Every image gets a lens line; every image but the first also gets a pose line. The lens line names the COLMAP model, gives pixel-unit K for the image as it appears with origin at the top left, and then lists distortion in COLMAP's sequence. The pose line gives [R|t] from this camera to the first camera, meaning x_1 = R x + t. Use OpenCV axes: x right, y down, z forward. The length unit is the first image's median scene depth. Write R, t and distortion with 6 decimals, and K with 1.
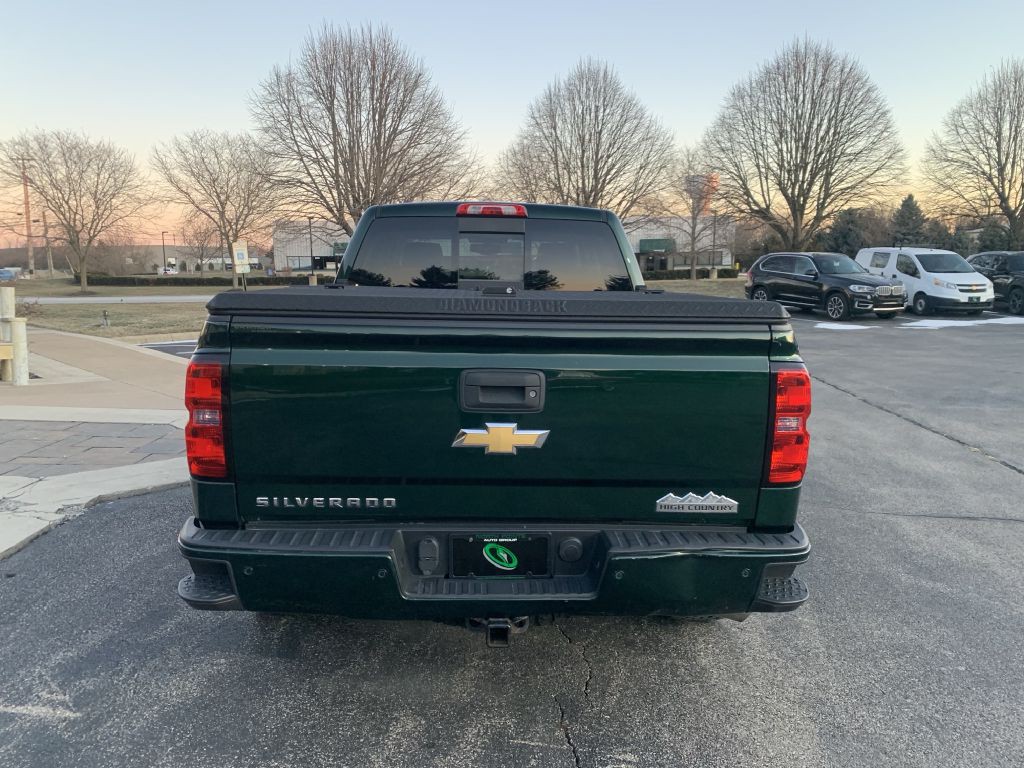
lens RADIAL K [[781.4, 0, 501.5], [0, 781.4, 392.5], [0, 0, 1]] dist [0.022946, -0.025278]
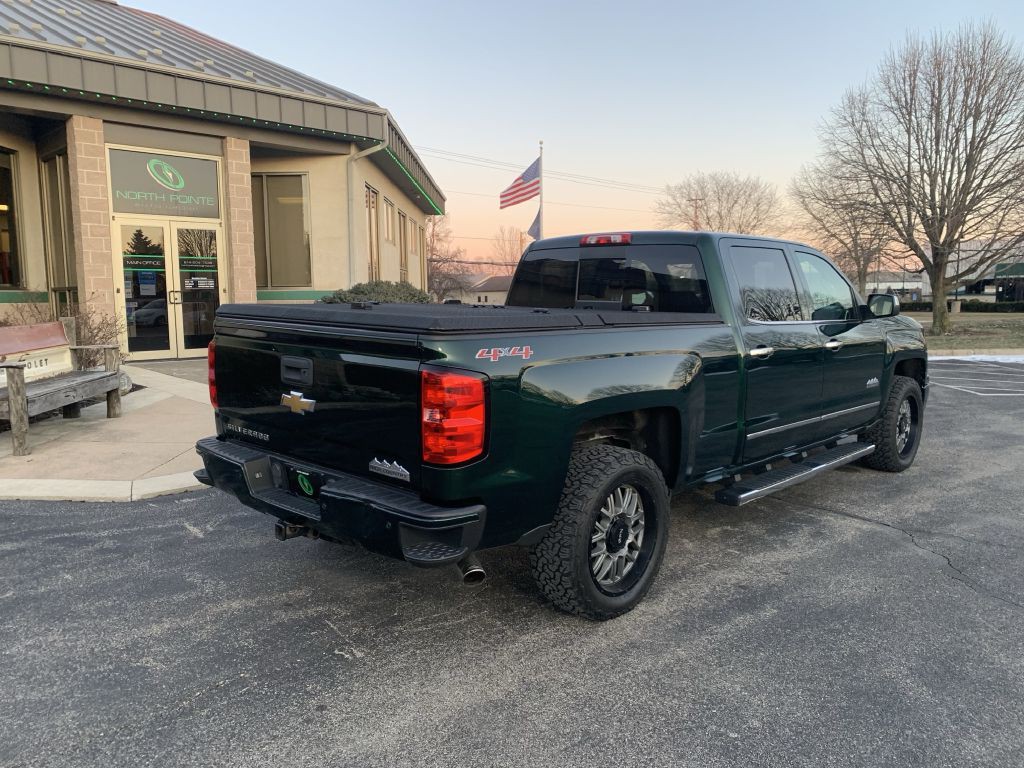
lens RADIAL K [[781.4, 0, 508.1], [0, 781.4, 392.8], [0, 0, 1]] dist [0.022946, -0.025278]
pose [[0.703264, 0.089127, -0.705320, 1.109727], [-0.110814, 0.993727, 0.015080, -0.022812], [0.702239, 0.067554, 0.708729, 0.179254]]
